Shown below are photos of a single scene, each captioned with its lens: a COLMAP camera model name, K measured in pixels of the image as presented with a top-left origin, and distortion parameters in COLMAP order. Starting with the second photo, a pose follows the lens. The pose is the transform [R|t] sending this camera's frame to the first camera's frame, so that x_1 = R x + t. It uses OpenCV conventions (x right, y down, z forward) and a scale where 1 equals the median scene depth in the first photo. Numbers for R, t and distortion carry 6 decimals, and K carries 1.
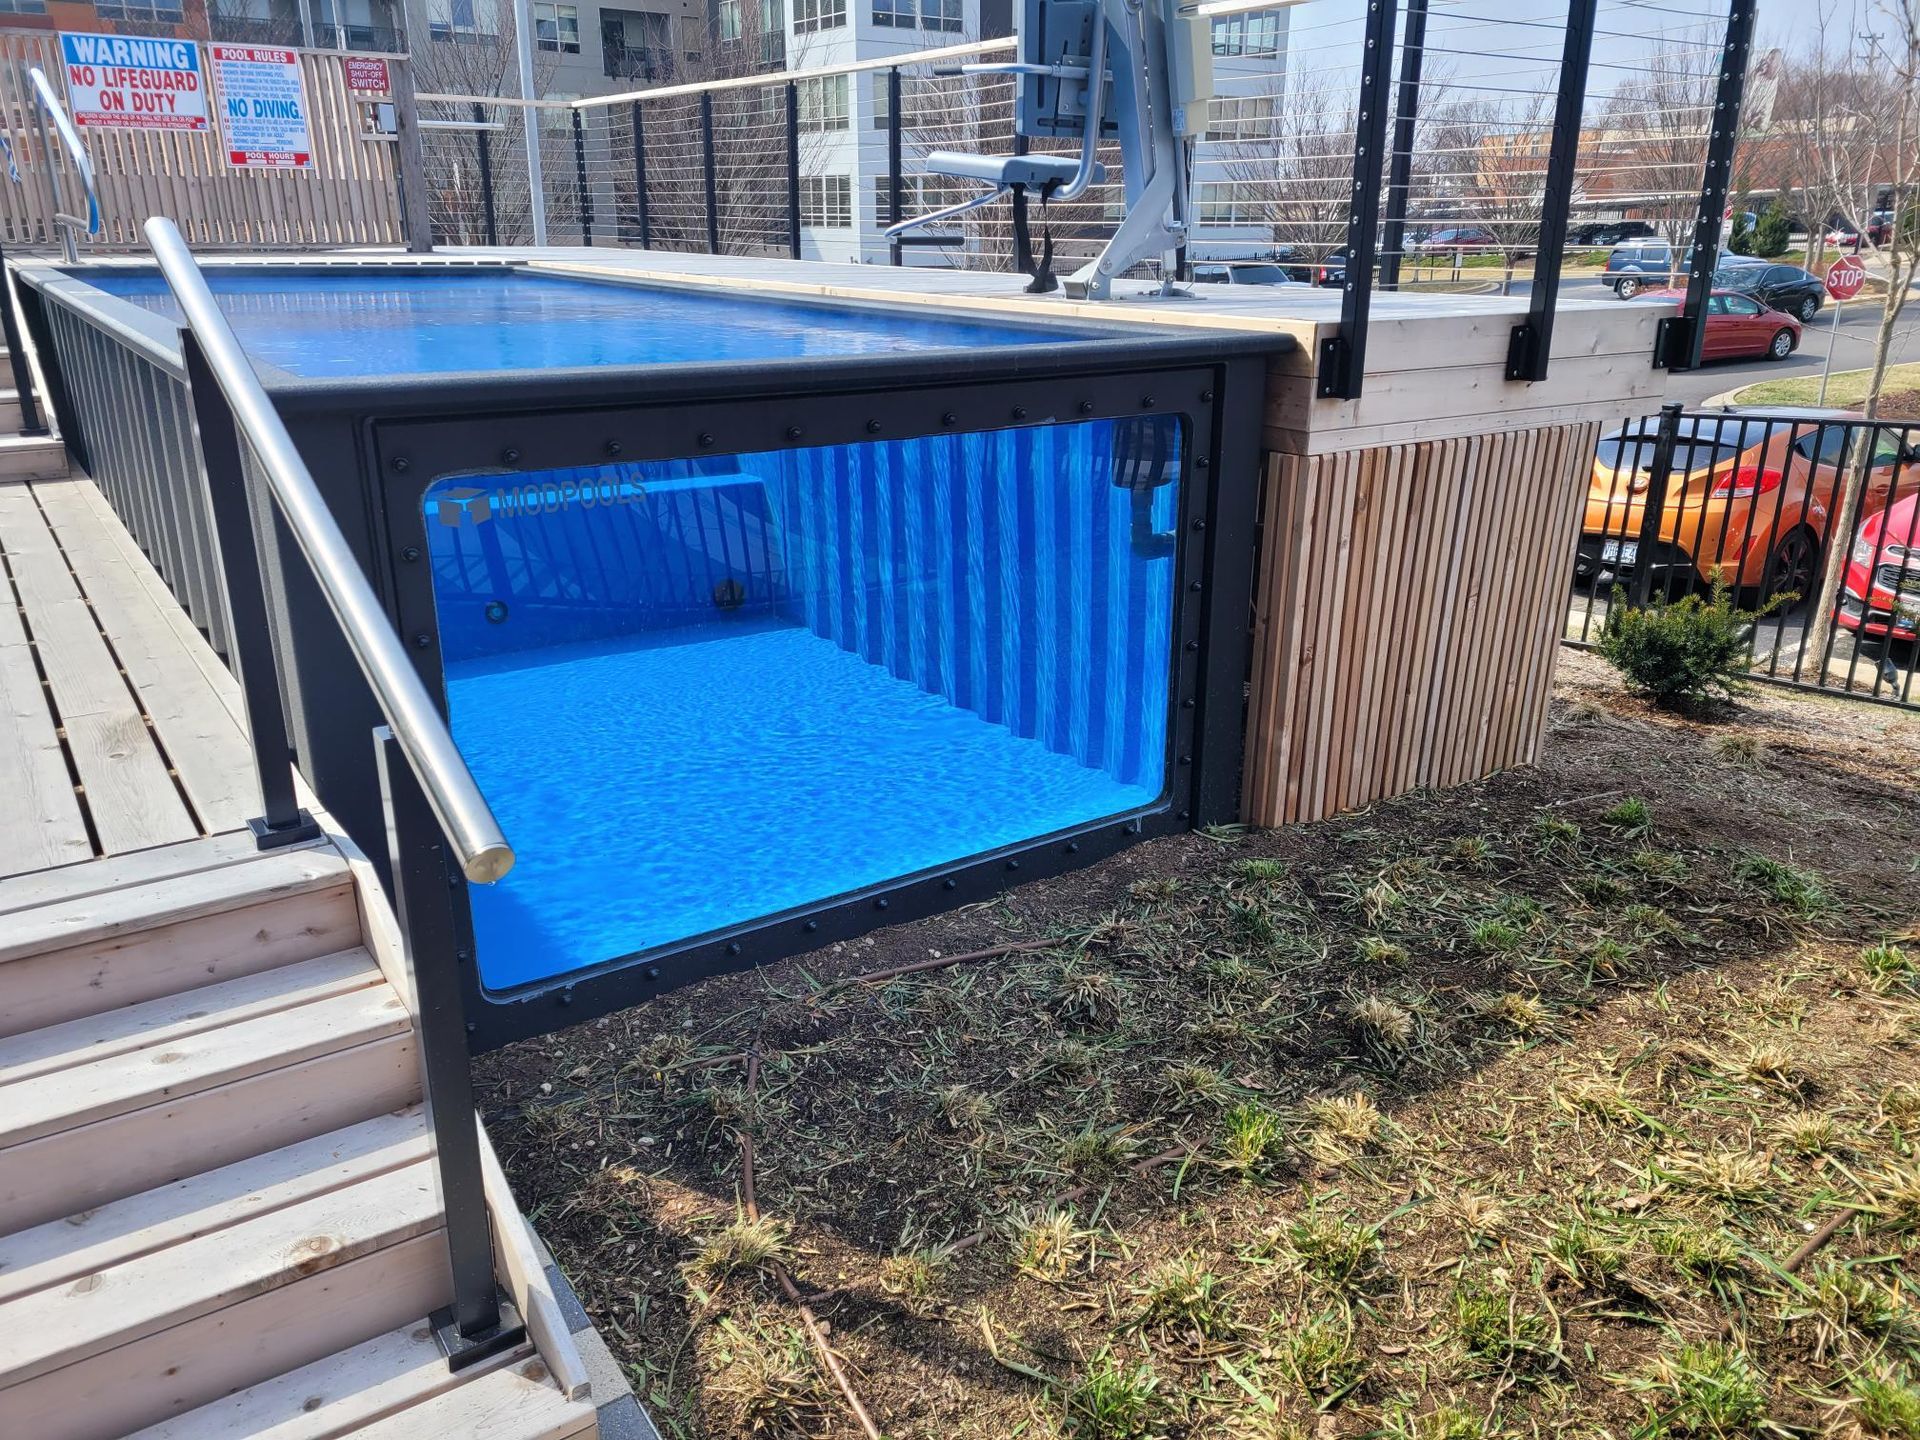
lens RADIAL K [[1440.1, 0, 959.7], [0, 1440.1, 701.2], [0, 0, 1]] dist [0.065534, -0.050732]
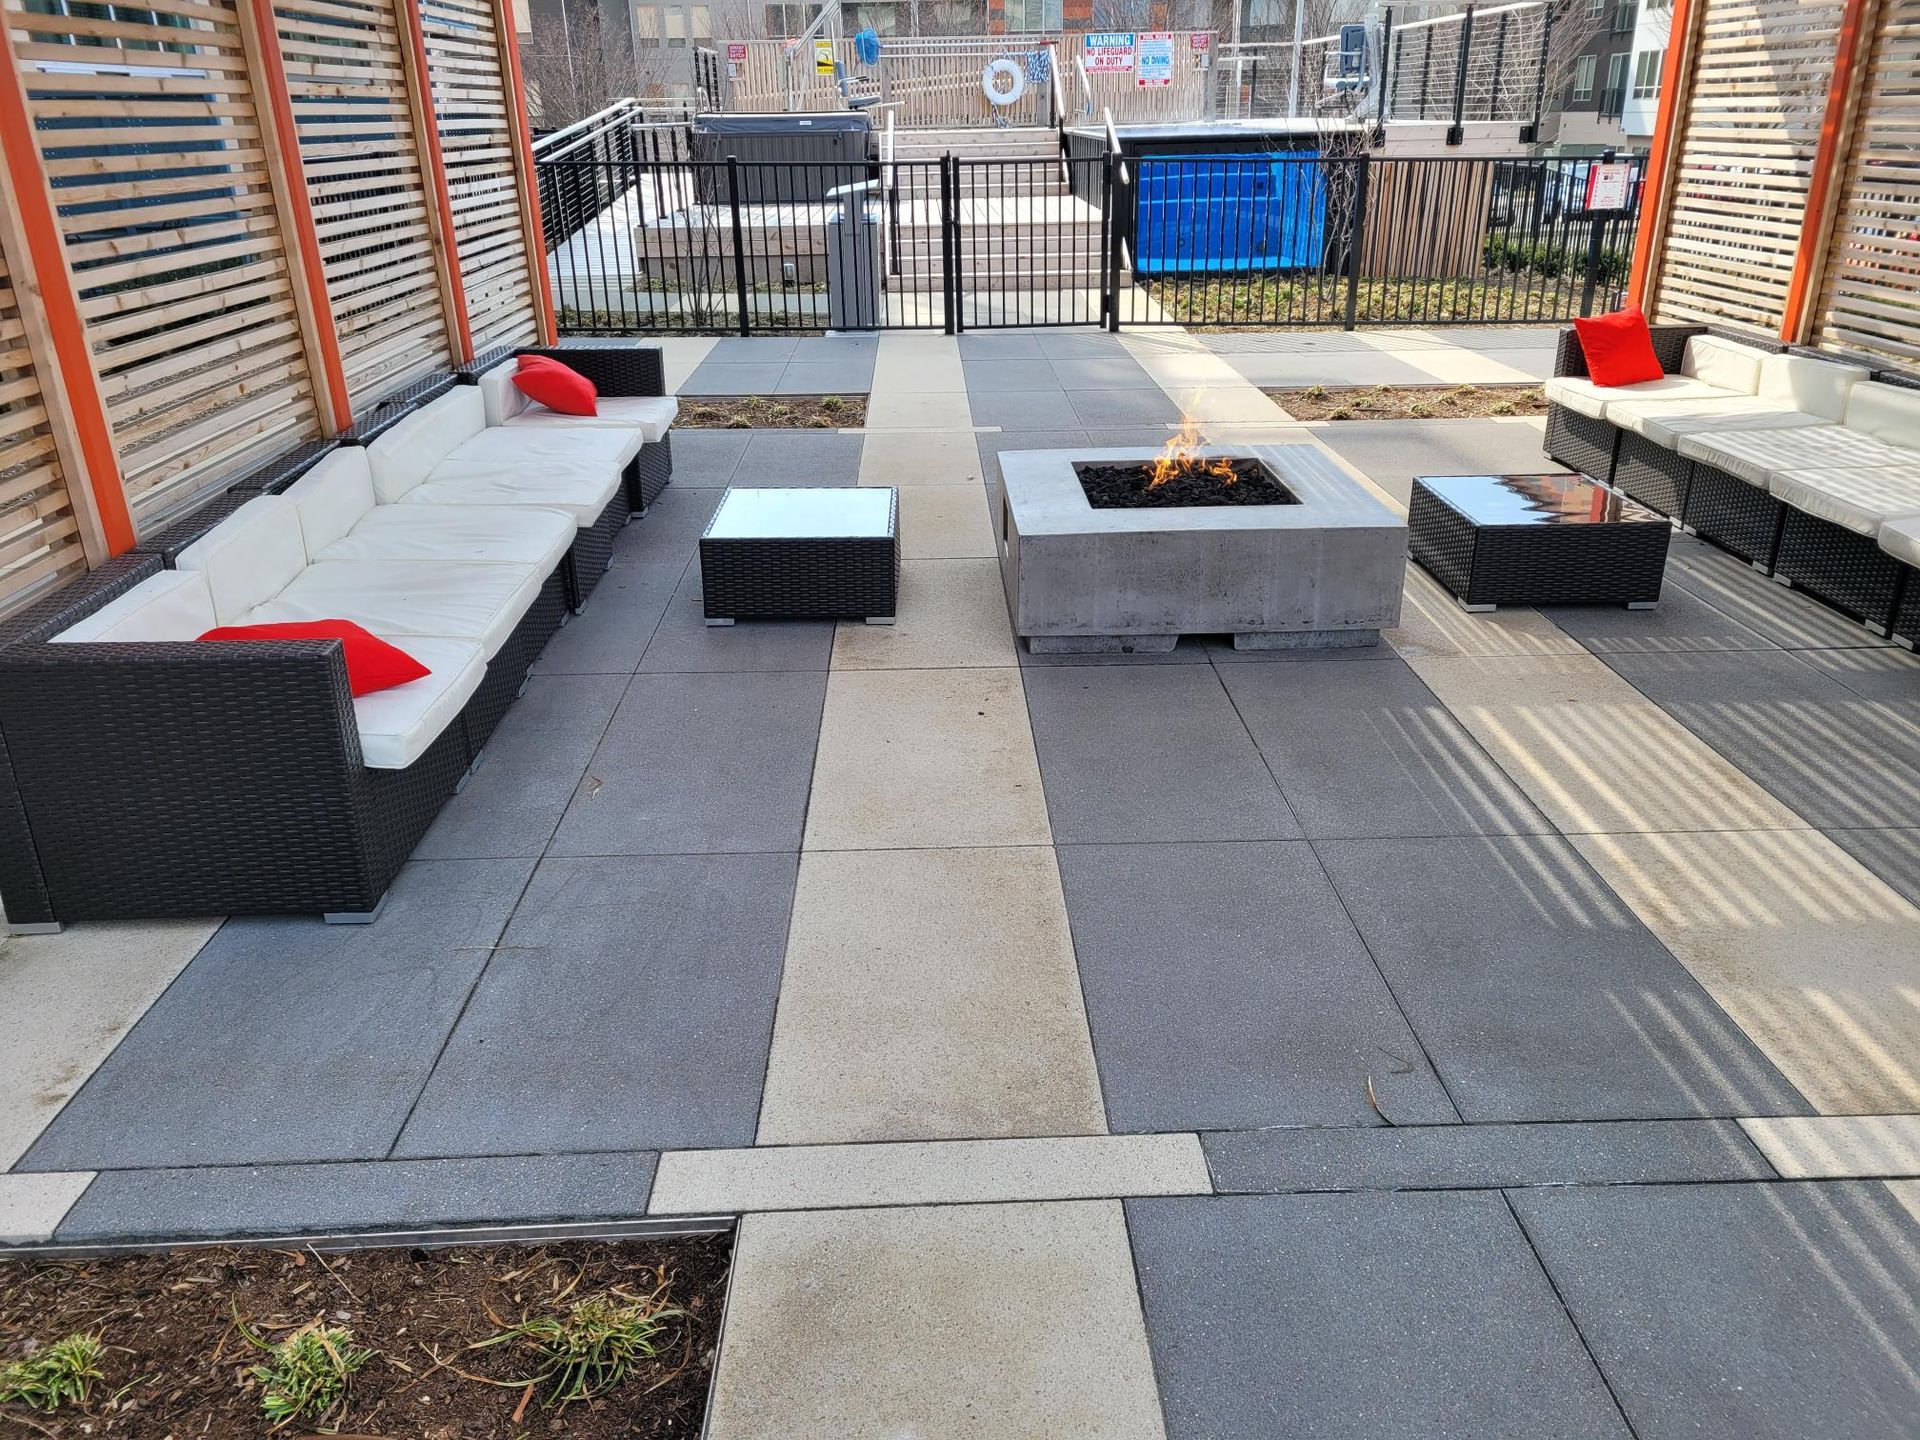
lens RADIAL K [[1440.1, 0, 959.3], [0, 1440.1, 710.7], [0, 0, 1]] dist [0.065534, -0.050732]
pose [[0.838619, 0.187545, -0.511414, 0.691165], [-0.148595, 0.982017, 0.116458, 0.418664], [0.524059, -0.021670, 0.851407, -1.247616]]
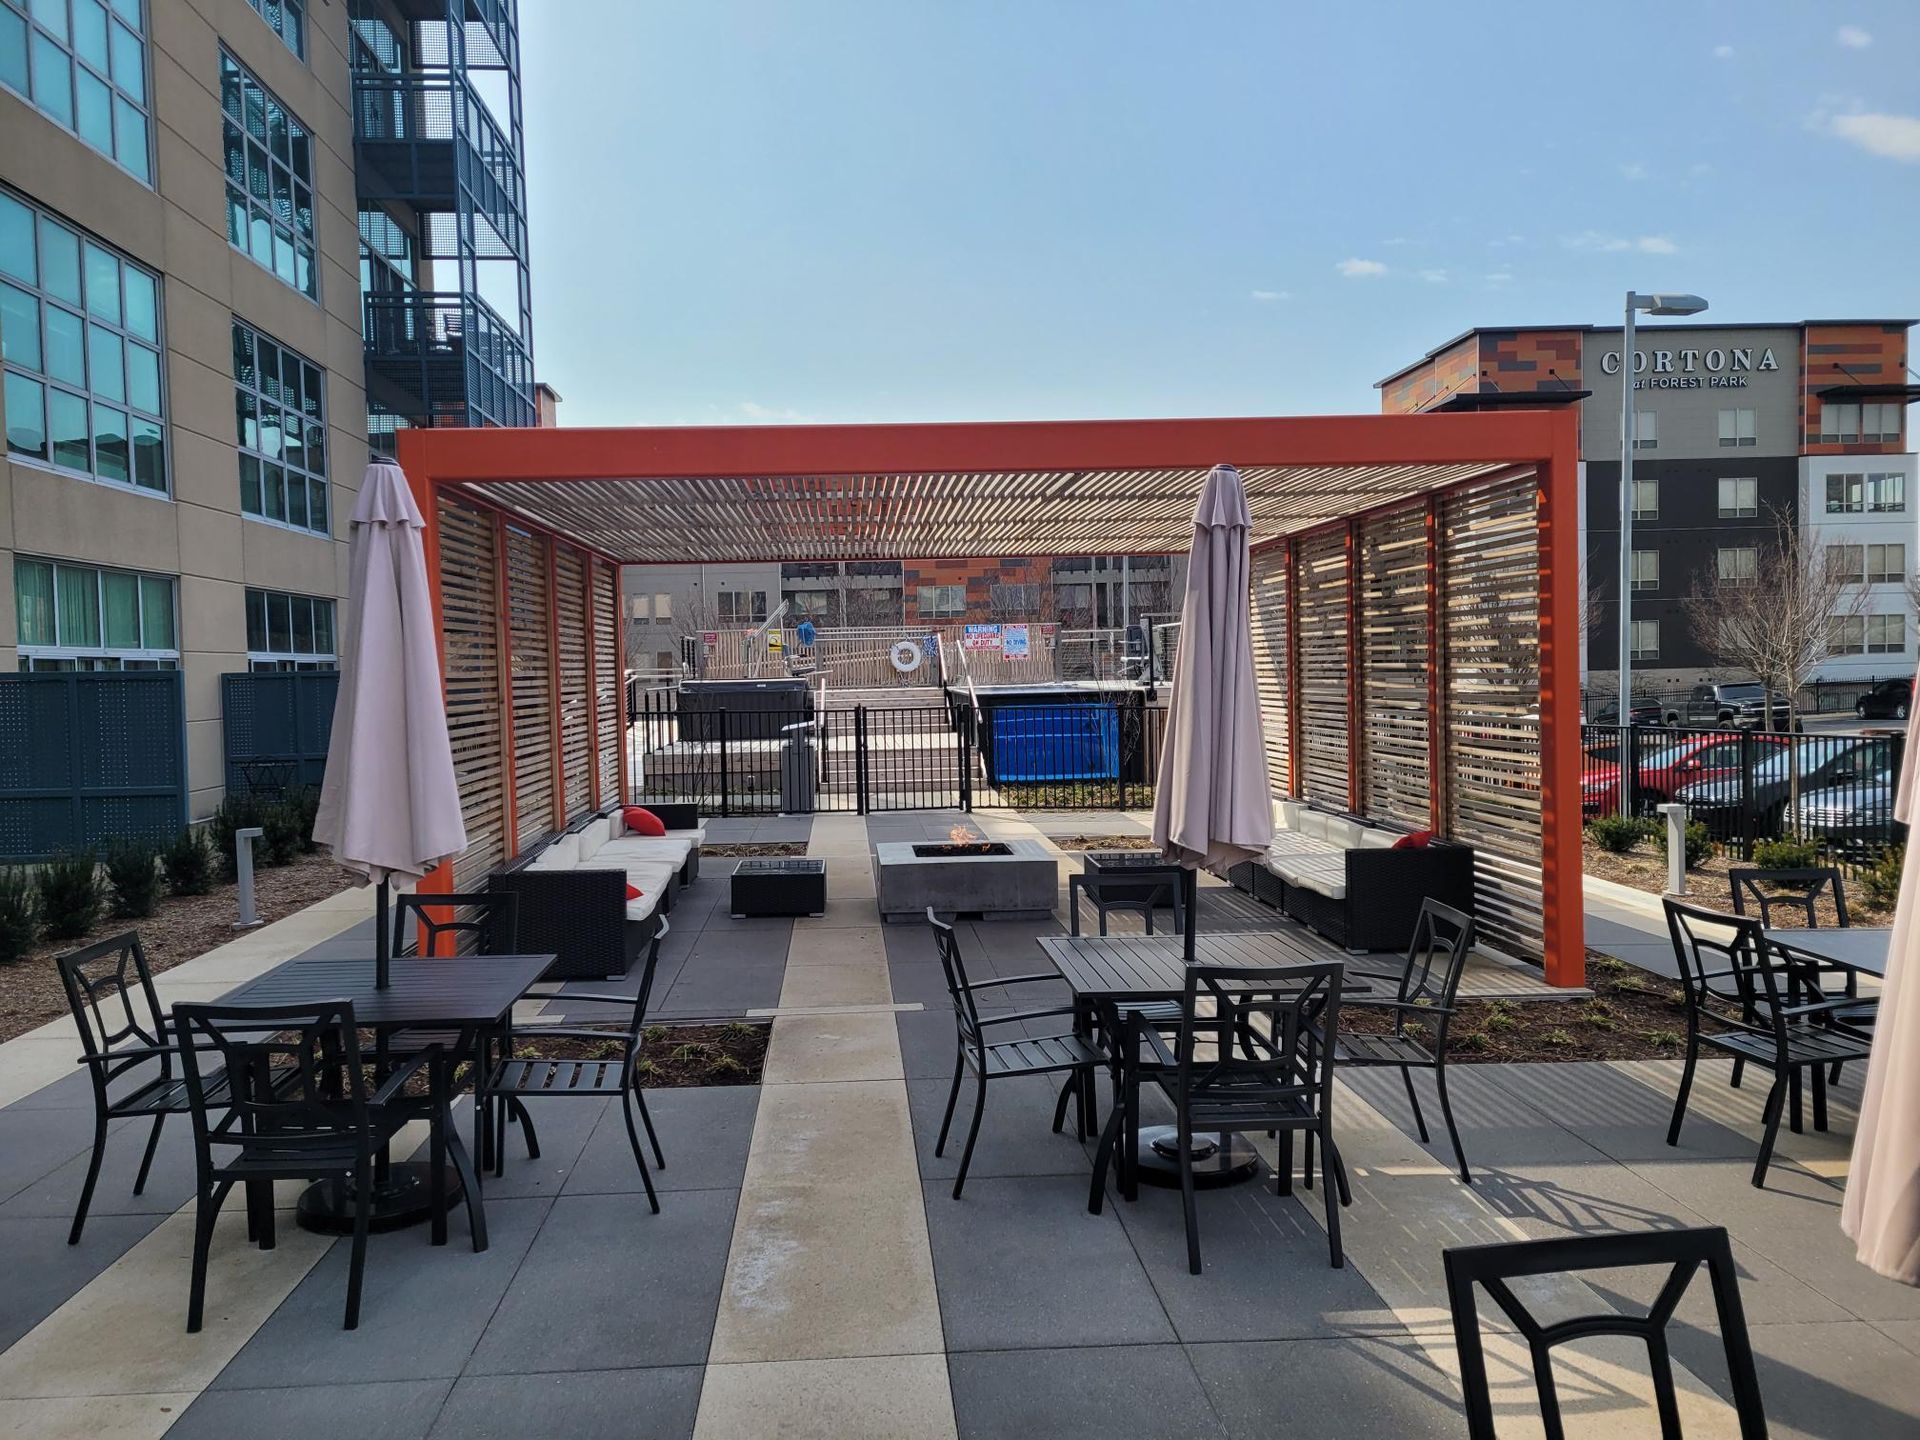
lens RADIAL K [[1440.1, 0, 940.4], [0, 1440.1, 724.7], [0, 0, 1]] dist [0.065534, -0.050732]
pose [[0.859104, -0.005938, -0.511766, 1.060971], [-0.133321, 0.962814, -0.234978, 0.570024], [0.494131, 0.270100, 0.826366, -1.748769]]
